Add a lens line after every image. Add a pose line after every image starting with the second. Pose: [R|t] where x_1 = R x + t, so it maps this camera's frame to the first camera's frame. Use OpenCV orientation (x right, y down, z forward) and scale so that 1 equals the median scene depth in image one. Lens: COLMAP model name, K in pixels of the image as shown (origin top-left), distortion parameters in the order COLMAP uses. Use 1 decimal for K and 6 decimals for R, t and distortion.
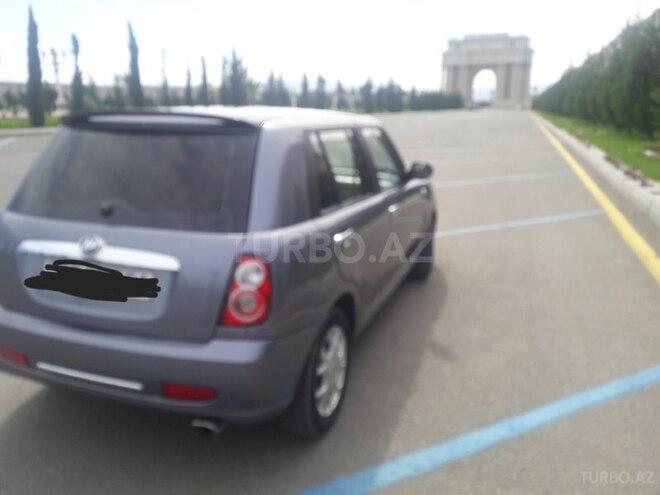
lens RADIAL K [[533.6, 0, 330.0], [0, 533.6, 247.5], [0, 0, 1]] dist [0.063524, 0.002590]
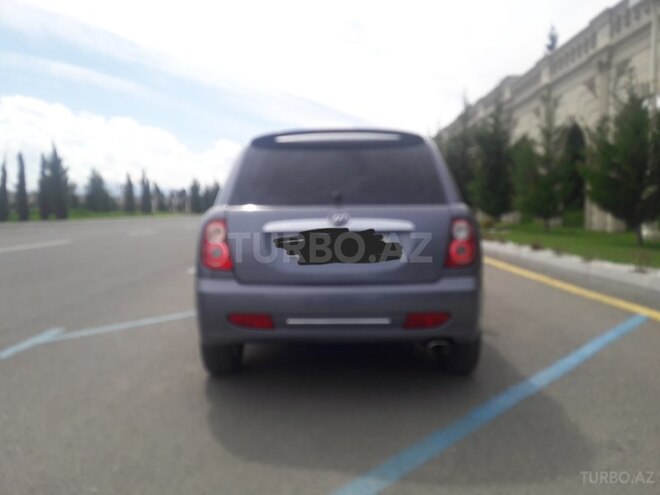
lens RADIAL K [[533.6, 0, 330.0], [0, 533.6, 247.5], [0, 0, 1]] dist [0.063524, 0.002590]
pose [[0.944777, -0.035191, 0.325818, -0.875113], [0.094895, 0.981001, -0.169210, 0.279867], [-0.313673, 0.190784, 0.930167, -0.199541]]
